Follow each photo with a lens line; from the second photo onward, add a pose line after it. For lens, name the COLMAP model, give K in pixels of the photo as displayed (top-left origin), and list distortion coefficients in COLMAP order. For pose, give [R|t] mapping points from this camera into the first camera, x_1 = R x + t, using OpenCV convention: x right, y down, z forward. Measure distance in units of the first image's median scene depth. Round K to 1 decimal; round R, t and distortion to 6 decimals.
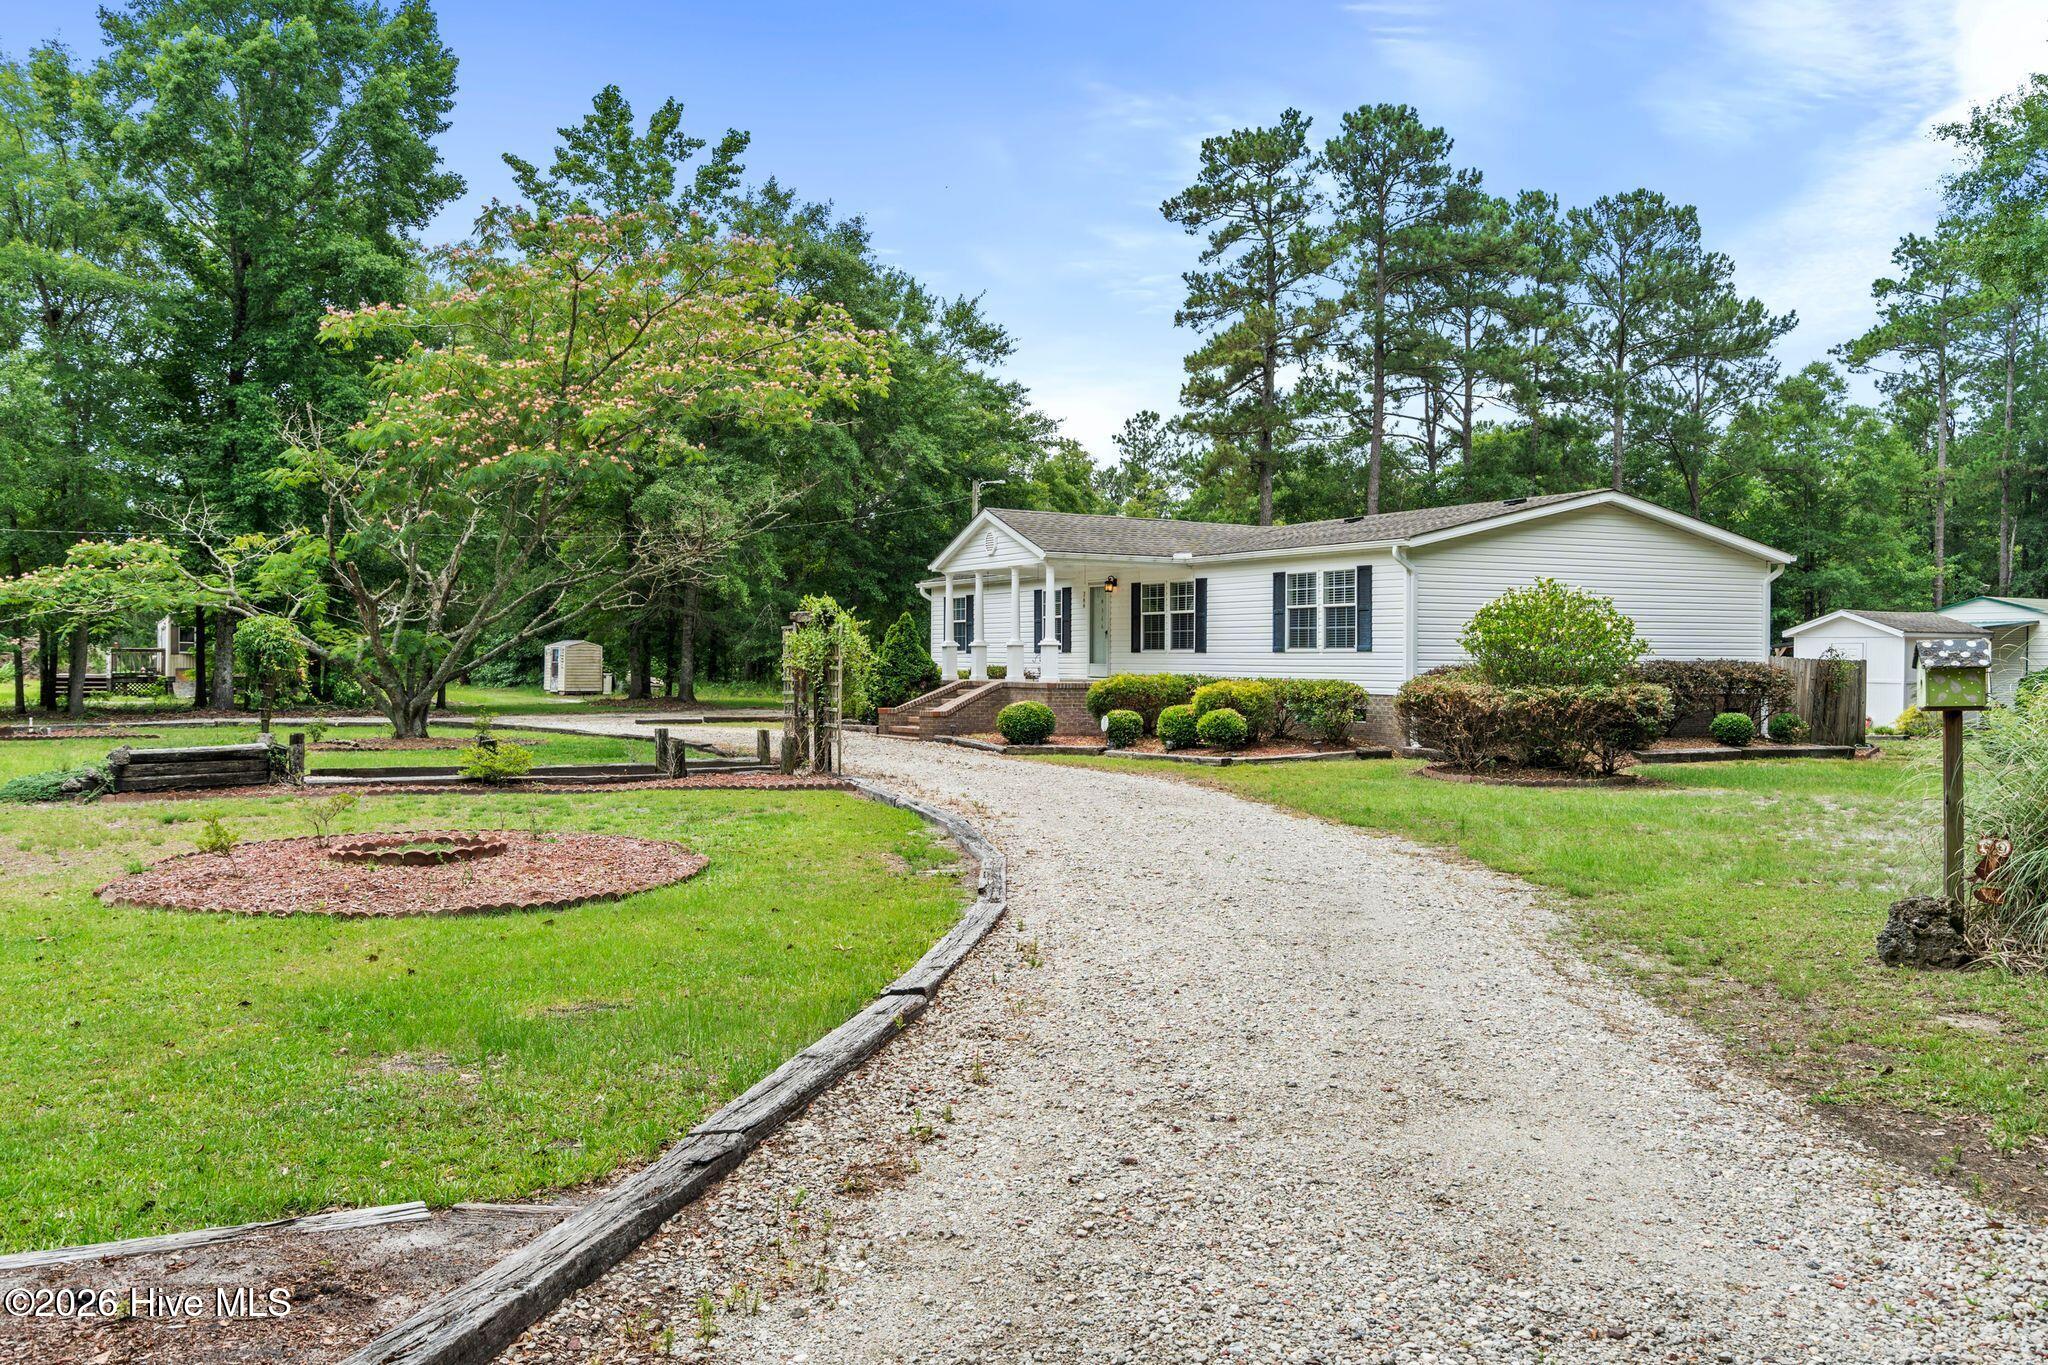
lens RADIAL K [[2049.5, 0, 1024.0], [0, 2049.5, 682.5], [0, 0, 1]] dist [0.019333, -0.001883]
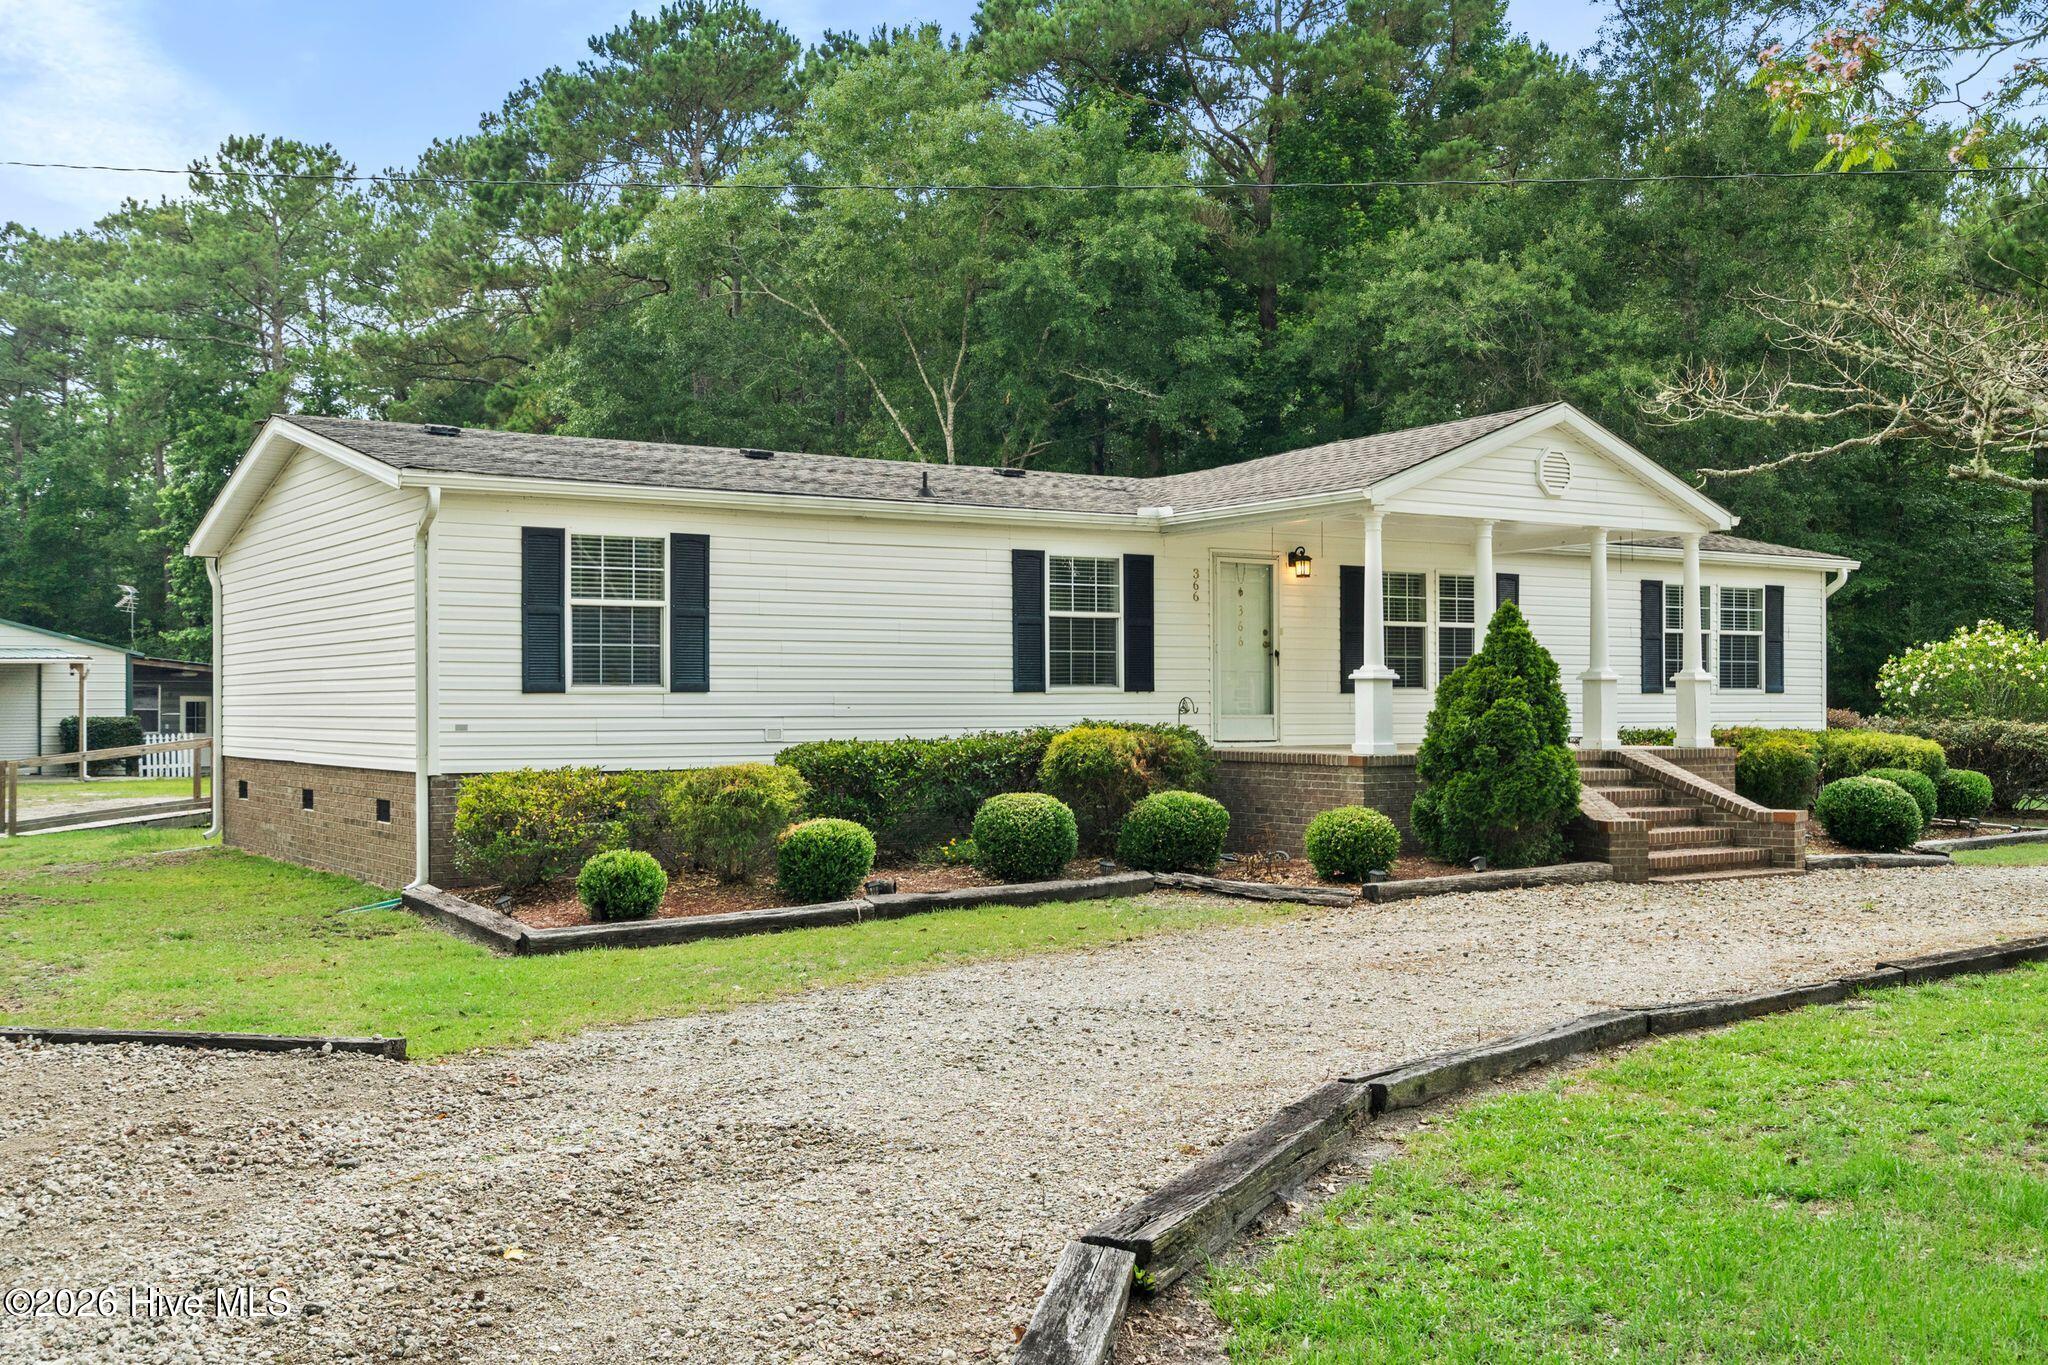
lens RADIAL K [[2049.5, 0, 1024.0], [0, 2049.5, 682.5], [0, 0, 1]] dist [0.019333, -0.001883]
pose [[-0.165899, 0.008353, 0.986107, -0.463705], [0.011295, 0.999915, -0.006569, -0.013755], [-0.986078, 0.010048, -0.165979, 1.139062]]
